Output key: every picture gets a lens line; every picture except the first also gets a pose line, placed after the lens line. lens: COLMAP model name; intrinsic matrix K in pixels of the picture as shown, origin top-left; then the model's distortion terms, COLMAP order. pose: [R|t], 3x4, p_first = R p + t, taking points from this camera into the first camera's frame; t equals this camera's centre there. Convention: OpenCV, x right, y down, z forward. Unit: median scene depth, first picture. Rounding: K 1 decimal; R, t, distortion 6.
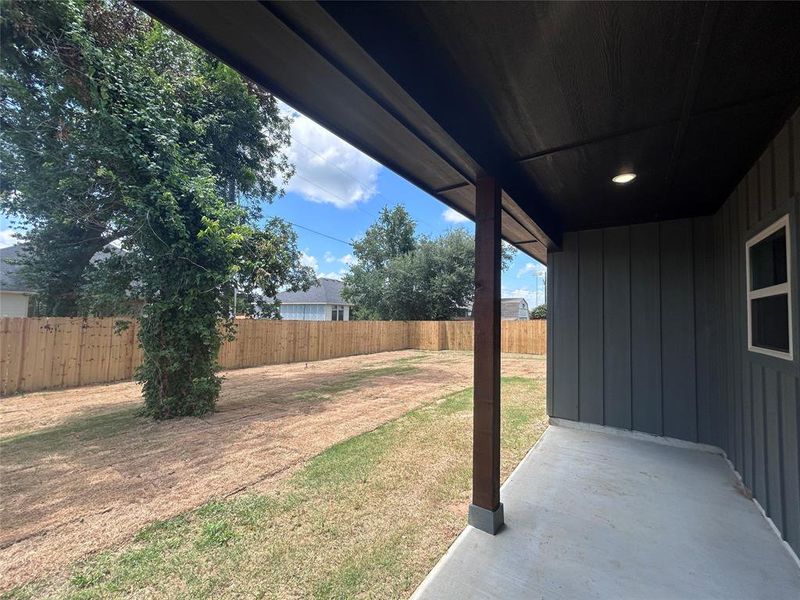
lens RADIAL K [[322.0, 0, 401.1], [0, 322.0, 302.1], [0, 0, 1]] dist [-0.000301, 0.000282]
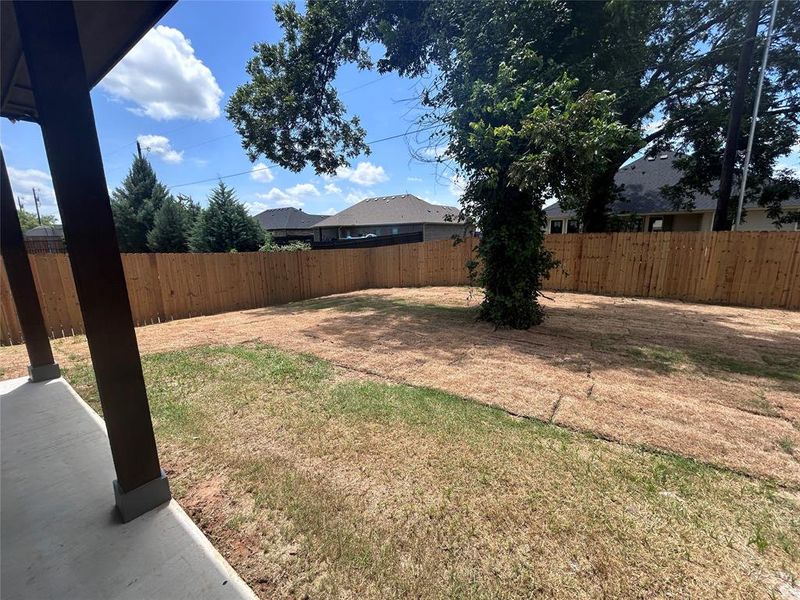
lens RADIAL K [[322.0, 0, 400.7], [0, 322.0, 300.2], [0, 0, 1]] dist [-0.000301, 0.000282]
pose [[-0.011788, 0.171785, -0.985064, 0.449298], [0.068014, 0.982989, 0.170609, 0.079335], [0.997615, -0.064986, -0.023271, 0.809081]]
